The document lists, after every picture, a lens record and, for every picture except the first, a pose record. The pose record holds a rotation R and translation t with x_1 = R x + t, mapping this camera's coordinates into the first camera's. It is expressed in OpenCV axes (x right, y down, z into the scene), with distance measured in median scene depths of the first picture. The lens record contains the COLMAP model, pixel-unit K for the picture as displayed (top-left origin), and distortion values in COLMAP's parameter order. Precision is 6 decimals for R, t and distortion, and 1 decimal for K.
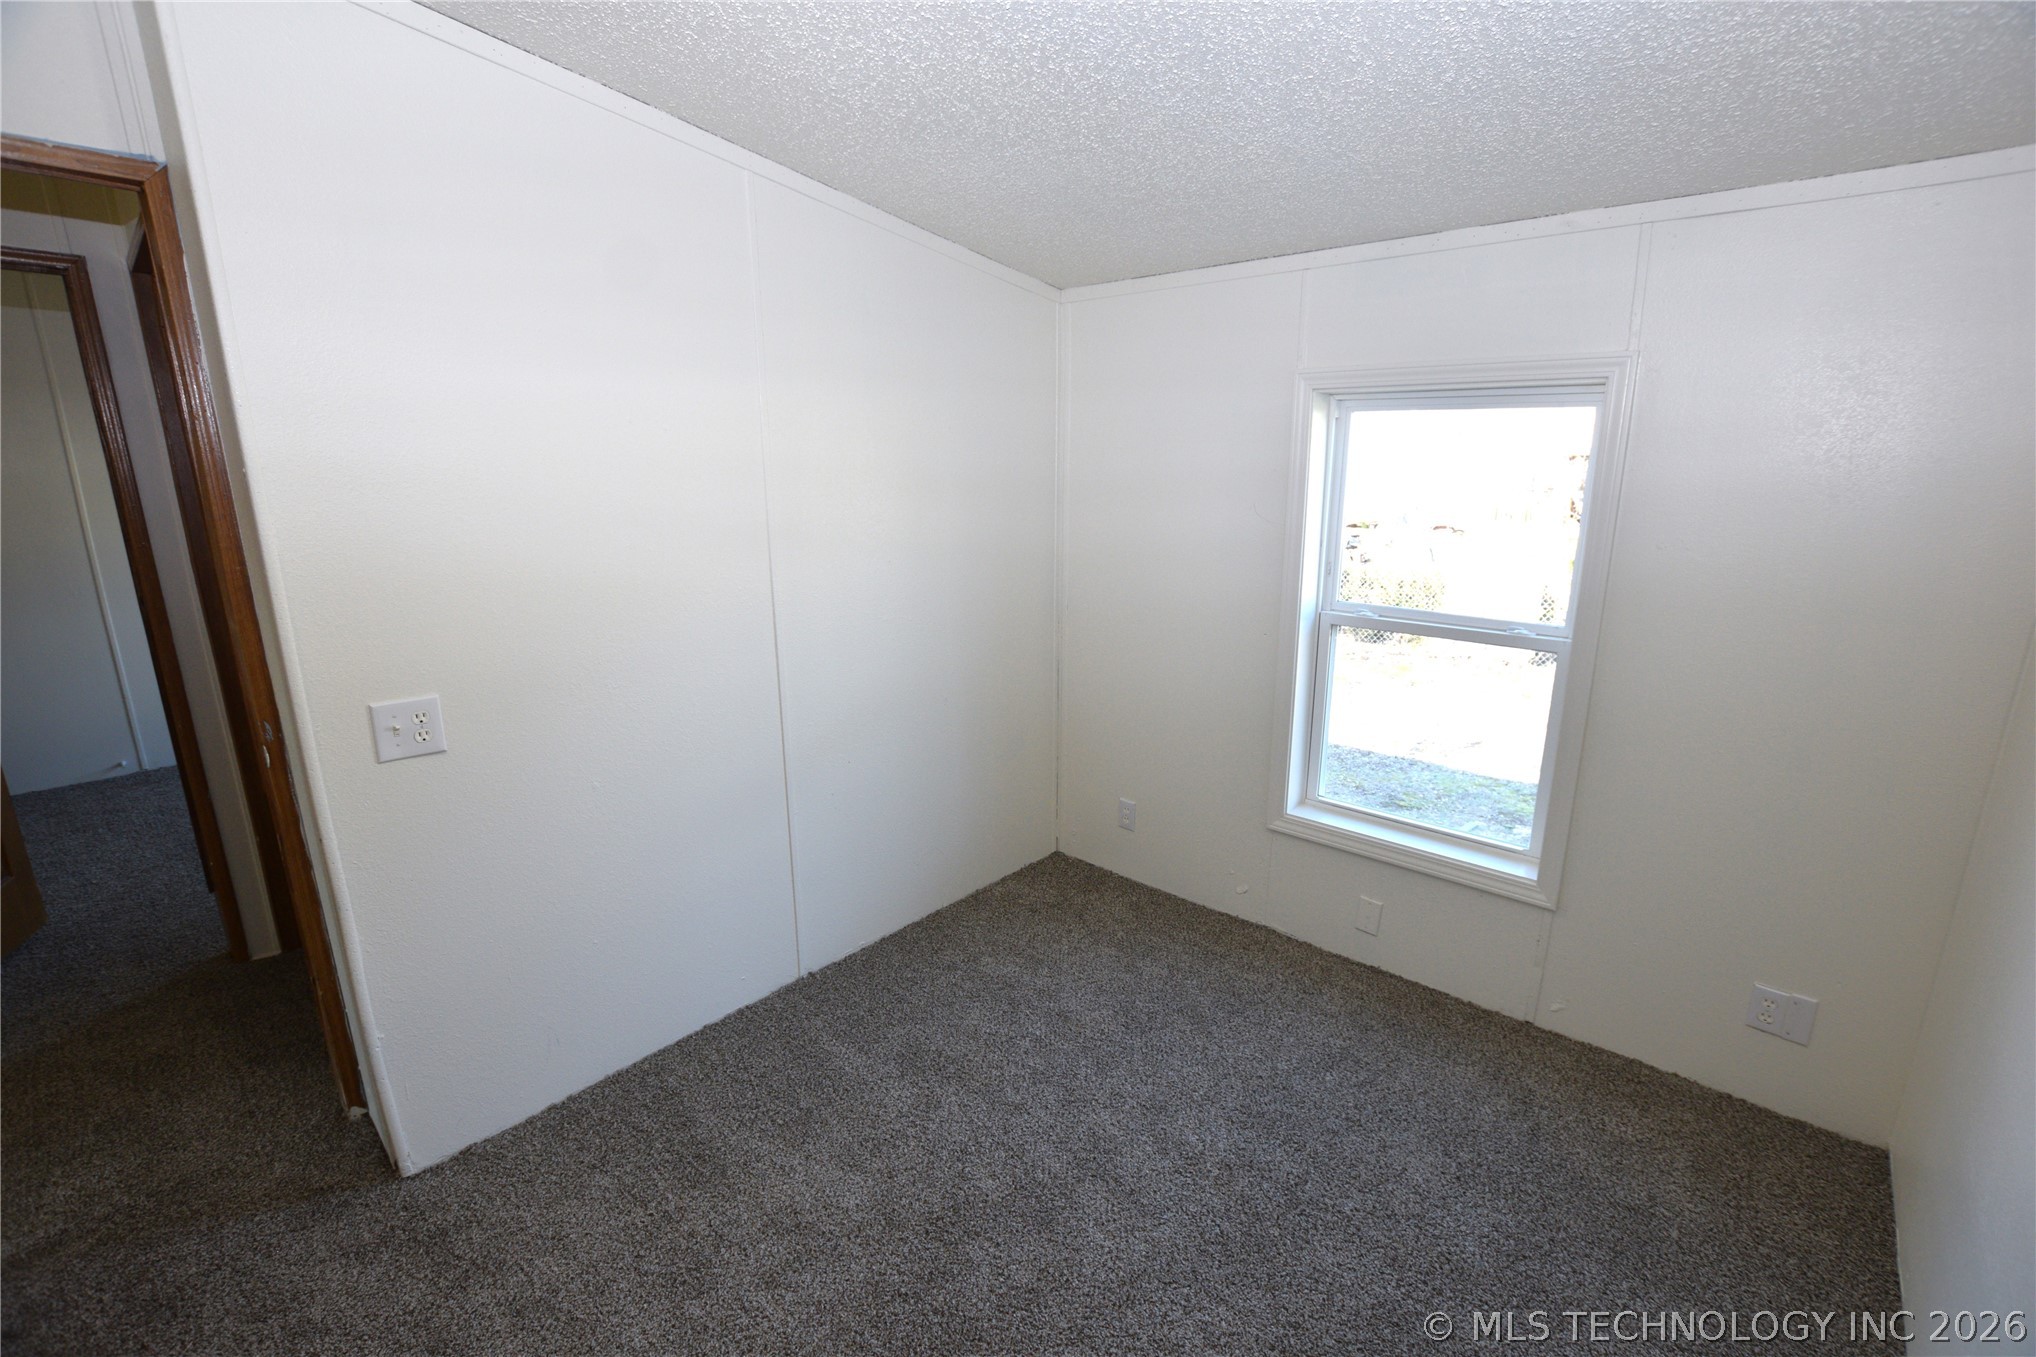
lens RADIAL K [[897.6, 0, 1001.3], [0, 897.6, 698.5], [0, 0, 1]] dist [-0.033634, 0.005840]
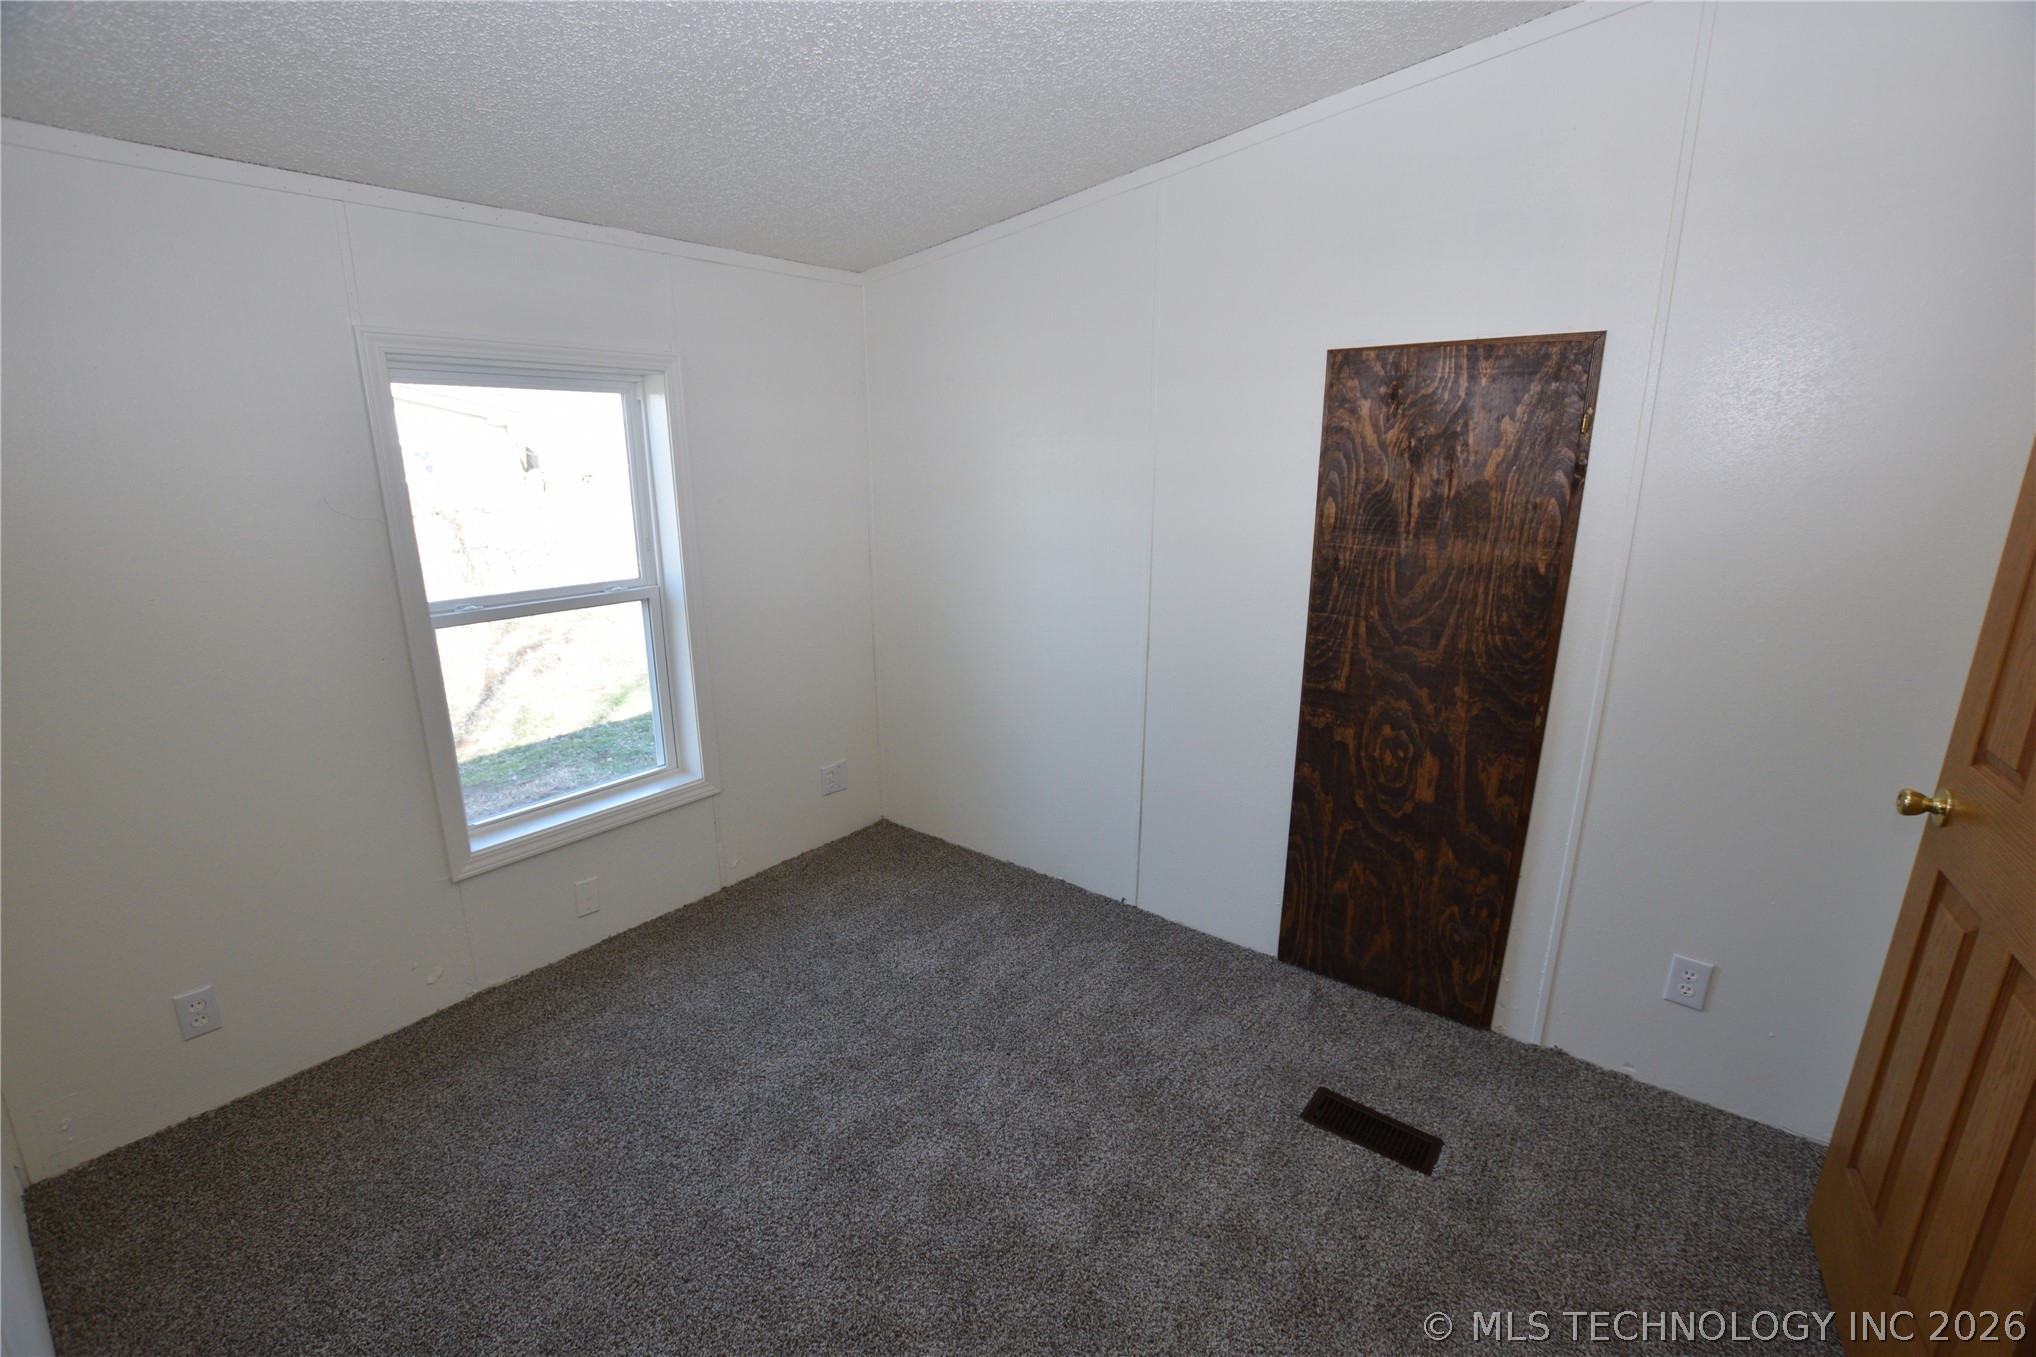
lens RADIAL K [[897.6, 0, 1036.3], [0, 897.6, 684.6], [0, 0, 1]] dist [-0.033634, 0.005840]
pose [[-0.093888, -0.259248, 0.961236, -0.515749], [0.252607, 0.927703, 0.274877, -0.120052], [-0.963003, 0.268622, -0.021612, 0.466045]]
